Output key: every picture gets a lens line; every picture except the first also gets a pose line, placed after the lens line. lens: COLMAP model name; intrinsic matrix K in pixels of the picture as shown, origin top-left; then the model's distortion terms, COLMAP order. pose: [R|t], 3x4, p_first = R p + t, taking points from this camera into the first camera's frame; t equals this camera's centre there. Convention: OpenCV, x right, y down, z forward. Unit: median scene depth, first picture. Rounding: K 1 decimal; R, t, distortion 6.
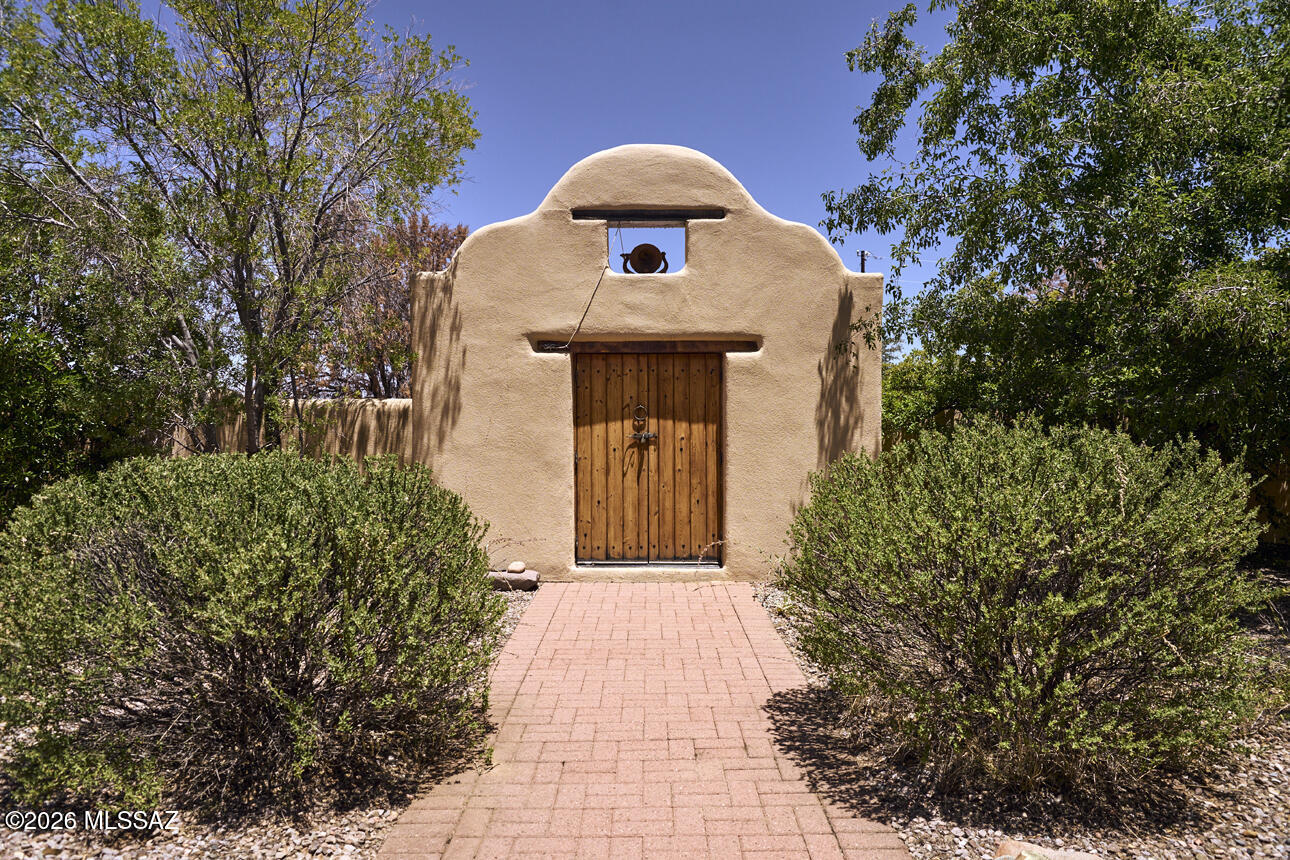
lens RADIAL K [[884.8, 0, 644.1], [0, 884.8, 434.8], [0, 0, 1]] dist [0.004427, 0.000103]
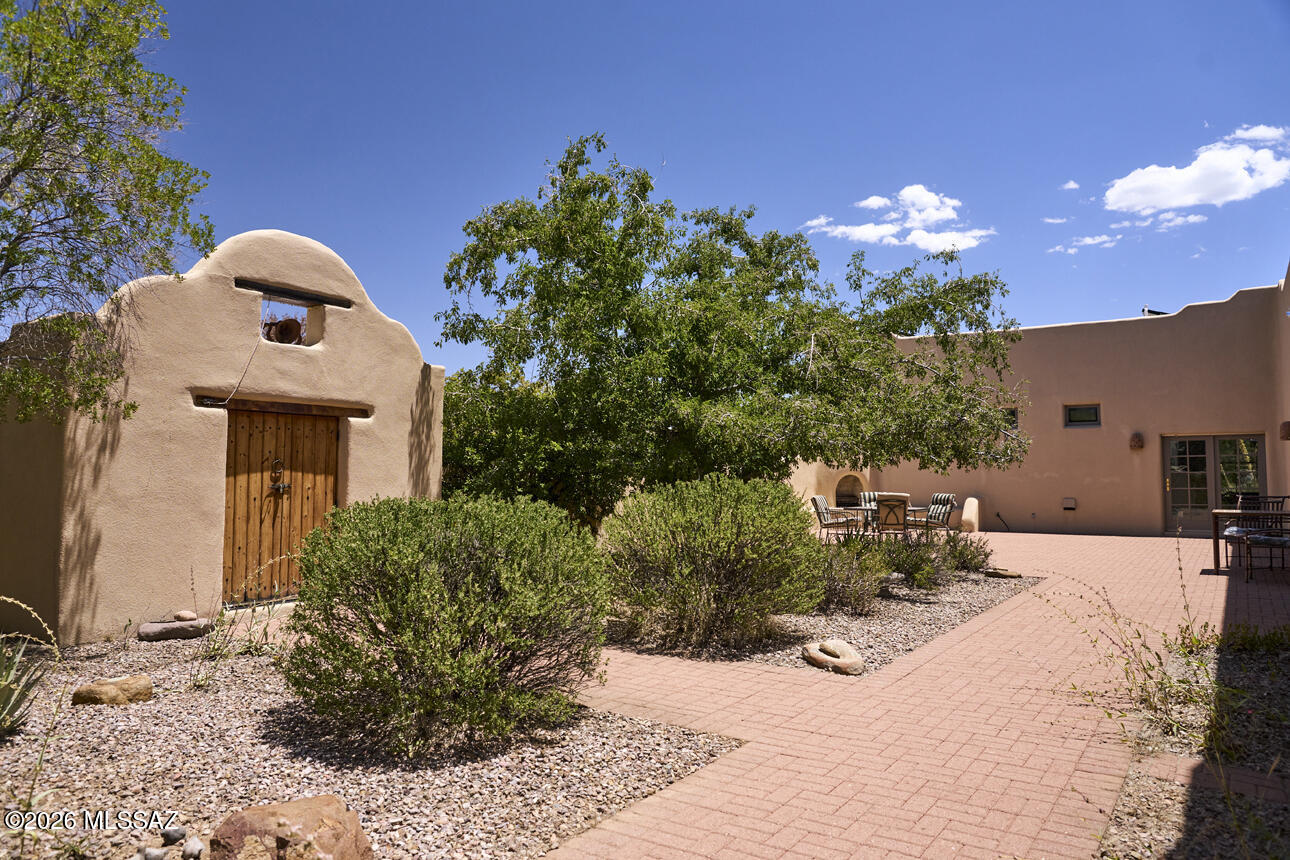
lens RADIAL K [[884.8, 0, 644.6], [0, 884.8, 425.8], [0, 0, 1]] dist [0.004427, 0.000103]
pose [[0.546196, 0.051387, 0.836080, -0.701949], [0.004576, 0.997919, -0.064323, -0.000799], [-0.837645, 0.038959, 0.544824, -0.006385]]
